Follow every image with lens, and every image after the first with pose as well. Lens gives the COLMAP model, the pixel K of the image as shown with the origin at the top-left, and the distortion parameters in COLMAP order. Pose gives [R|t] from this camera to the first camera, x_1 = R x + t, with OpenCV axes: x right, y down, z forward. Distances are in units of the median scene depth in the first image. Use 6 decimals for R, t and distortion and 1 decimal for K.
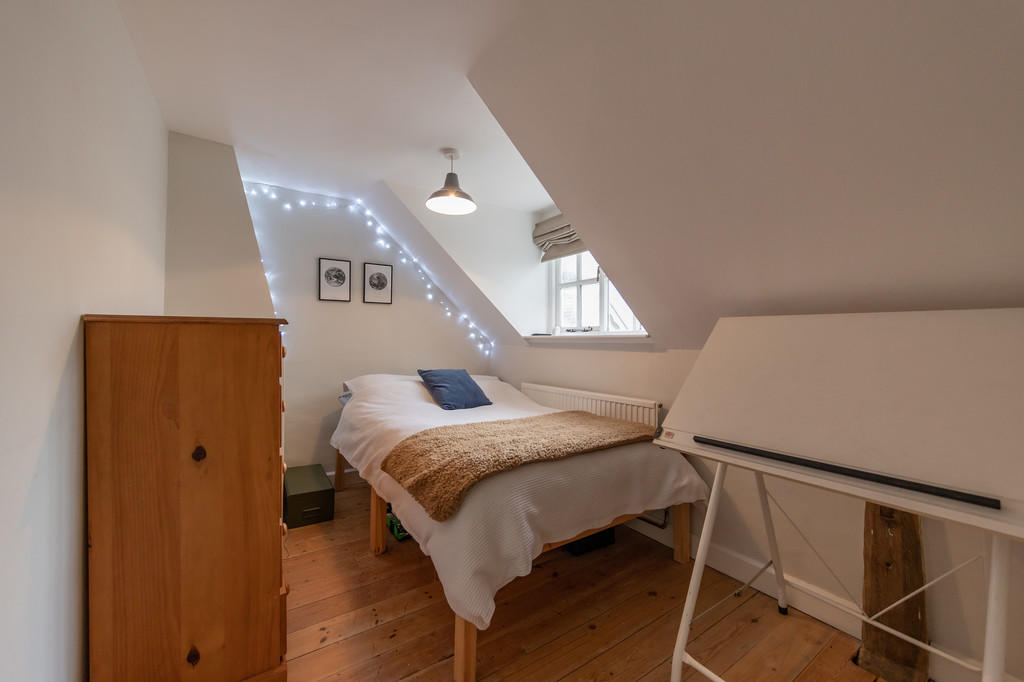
lens RADIAL K [[403.7, 0, 509.4], [0, 403.7, 343.3], [0, 0, 1]] dist [0.001524, 0.000058]
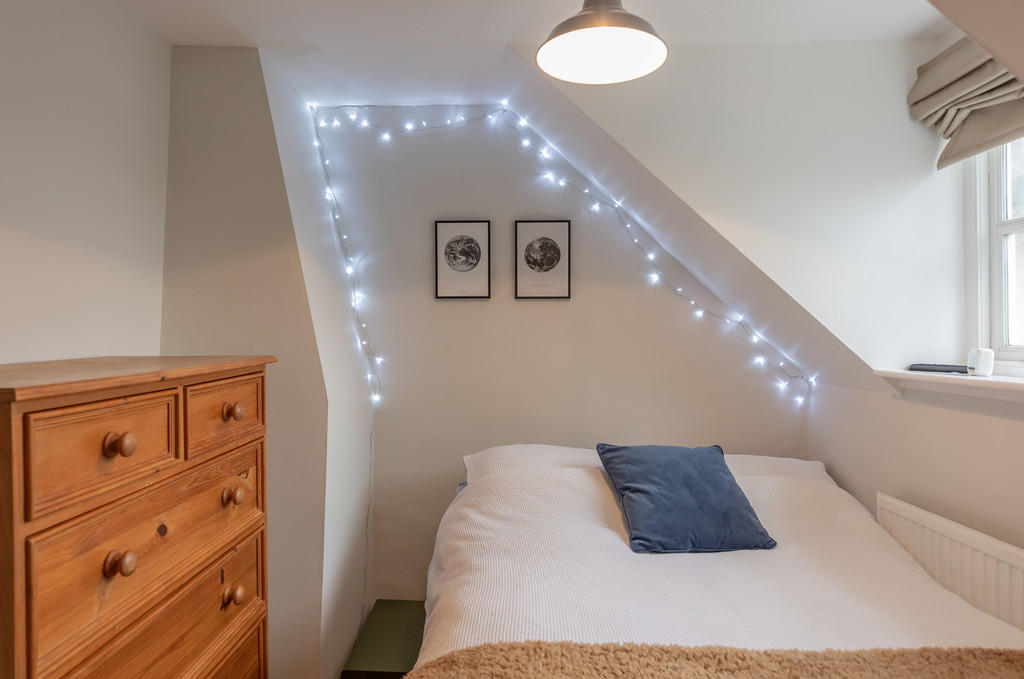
lens RADIAL K [[649.7, 0, 508.6], [0, 649.7, 330.6], [0, 0, 1]] dist [0.003066, -0.000761]
pose [[0.816055, -0.005844, -0.577945, 0.107541], [-0.002434, 0.999905, -0.013547, -0.048197], [0.577969, 0.012462, 0.815964, 0.317806]]
